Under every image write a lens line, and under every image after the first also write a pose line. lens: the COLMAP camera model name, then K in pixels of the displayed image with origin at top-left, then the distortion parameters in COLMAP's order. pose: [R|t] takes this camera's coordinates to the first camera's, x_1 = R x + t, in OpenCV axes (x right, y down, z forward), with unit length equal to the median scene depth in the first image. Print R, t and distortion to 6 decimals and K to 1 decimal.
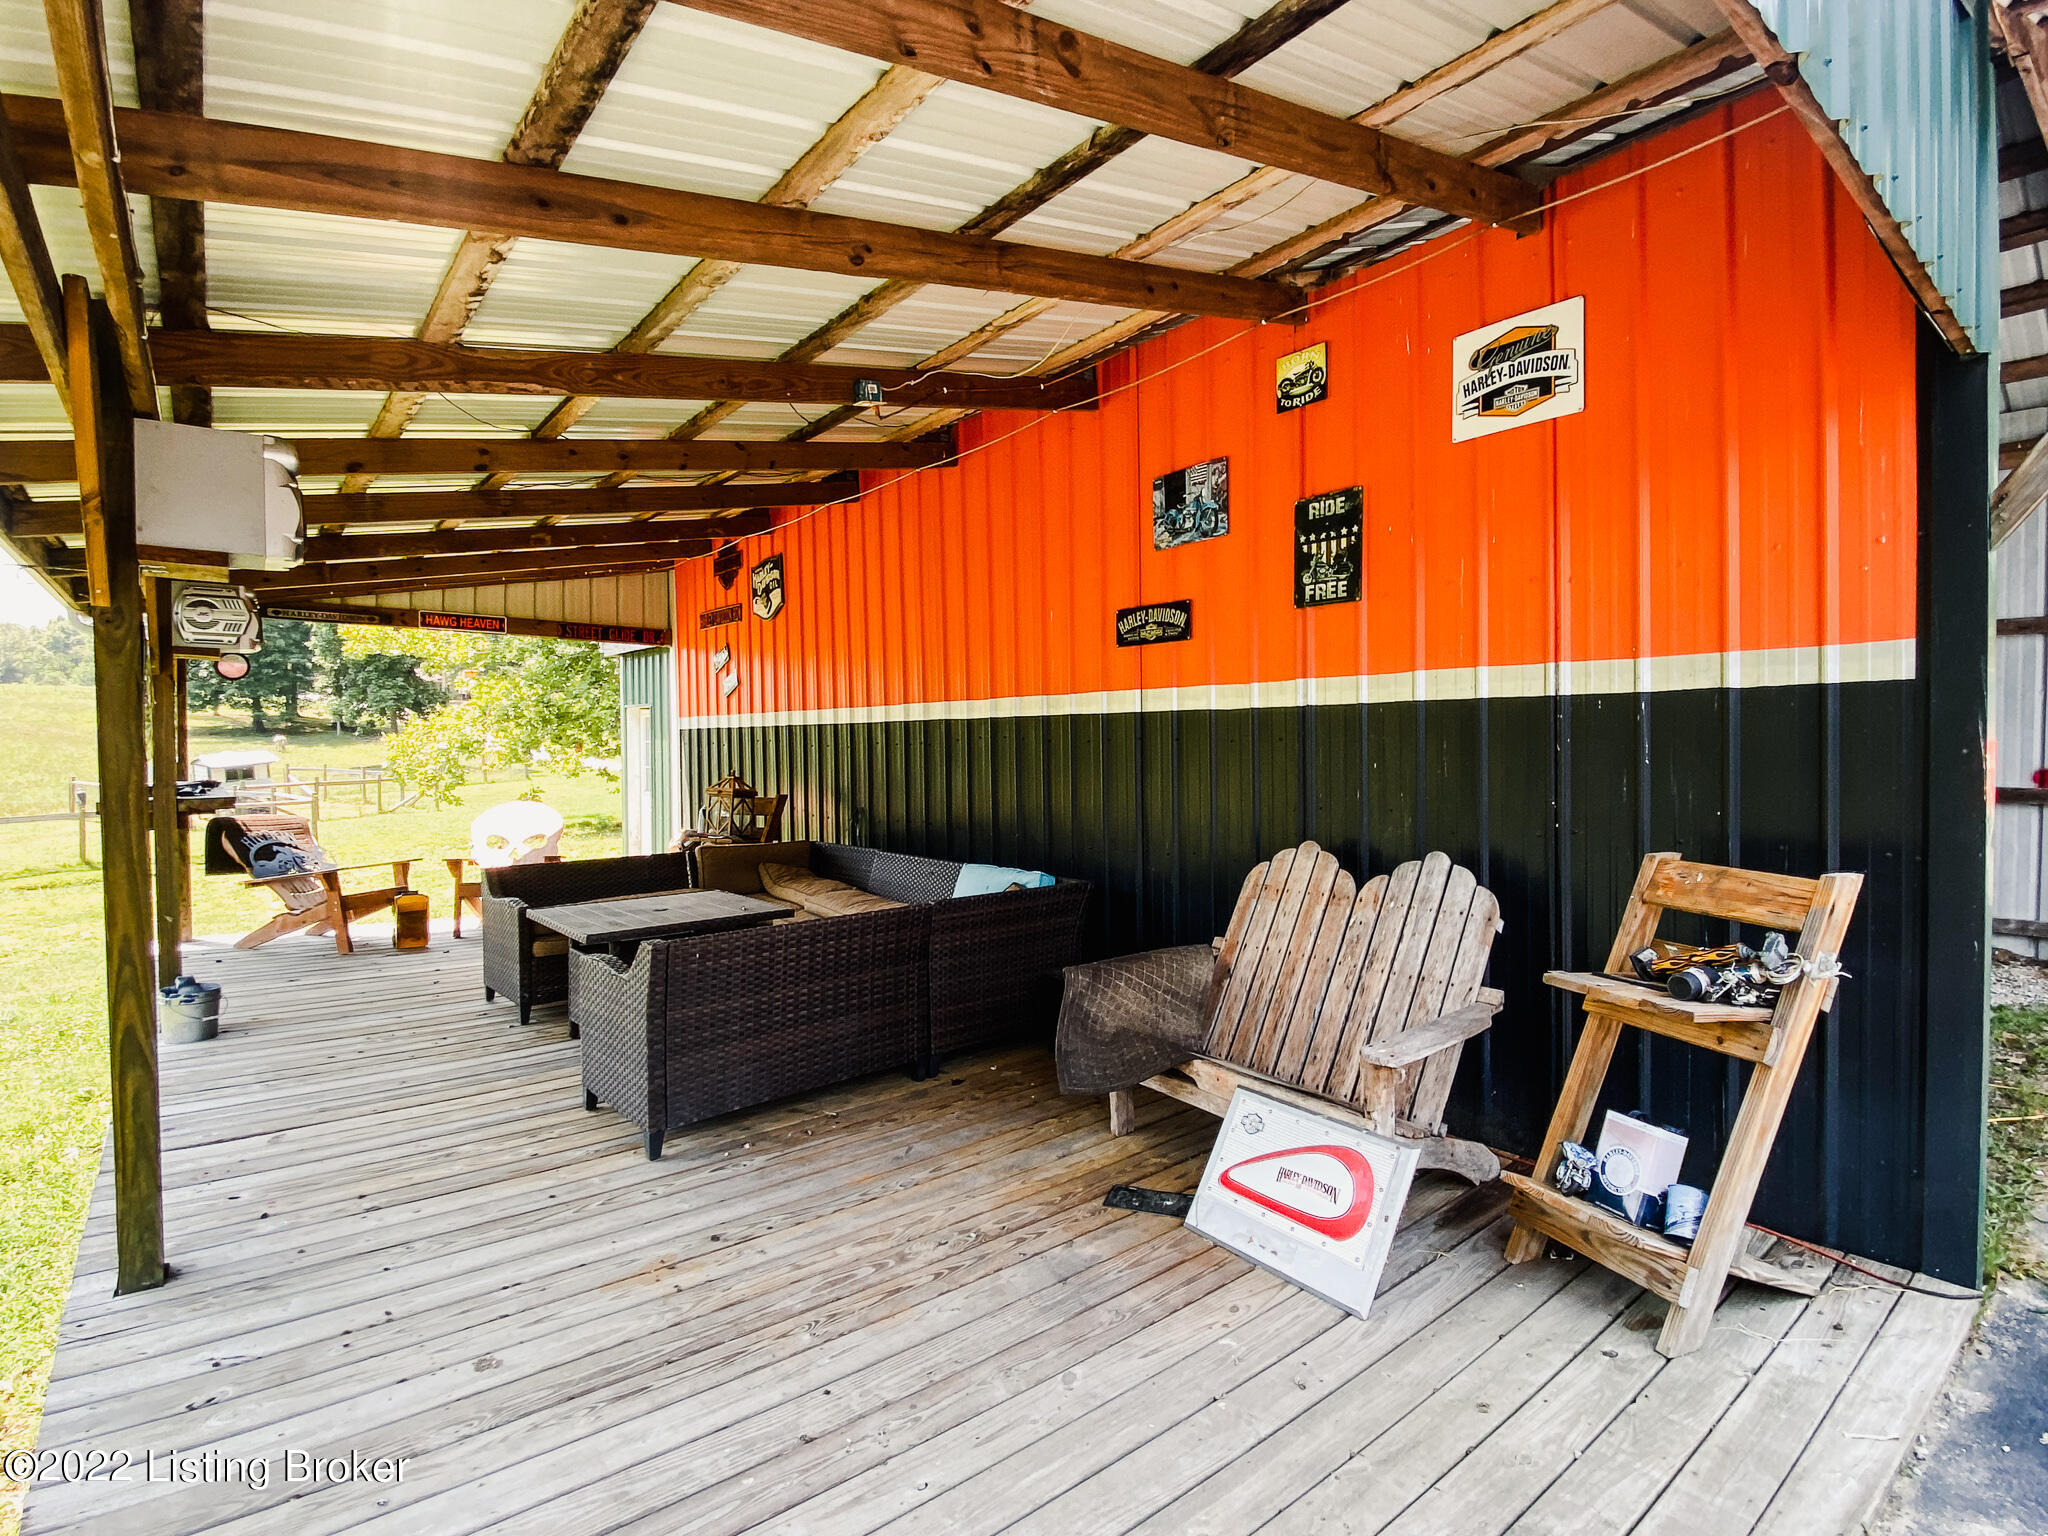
lens RADIAL K [[1013.1, 0, 1024.0], [0, 1013.1, 768.0], [0, 0, 1]] dist [0.002767, 0.000115]
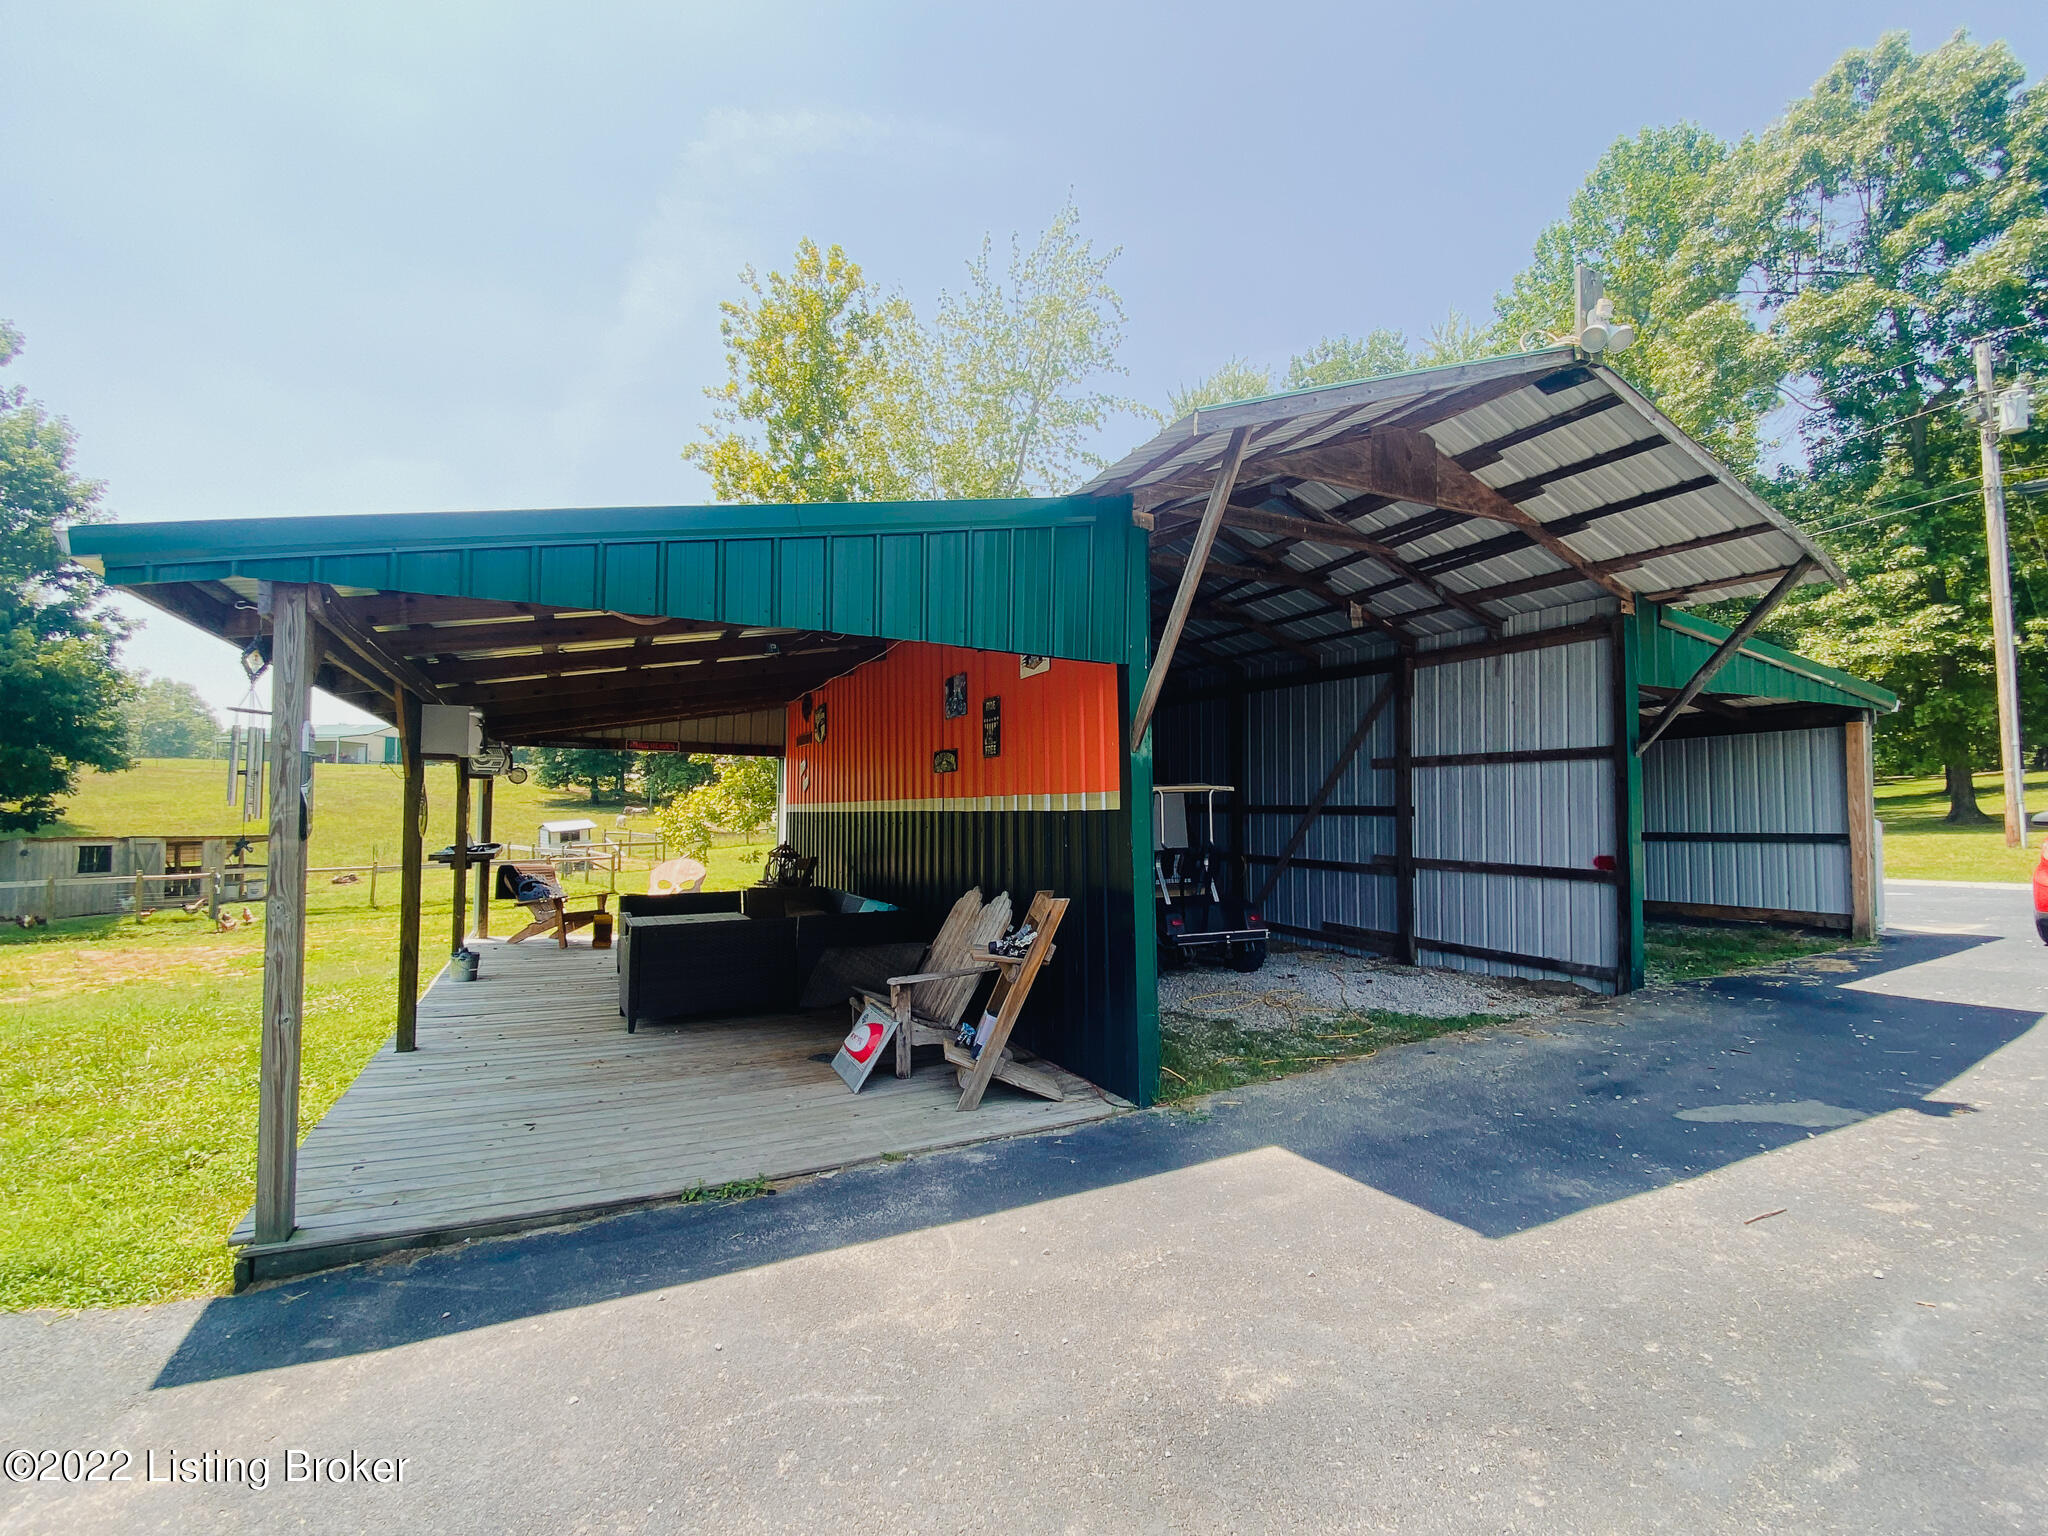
lens RADIAL K [[937.1, 0, 1024.0], [0, 937.1, 768.0], [0, 0, 1]] dist [0.031815, -0.000383]
pose [[0.973200, -0.003484, -0.229934, 0.528176], [-0.013431, 0.997317, -0.071958, -0.014653], [0.229567, 0.073118, 0.970542, -0.444532]]
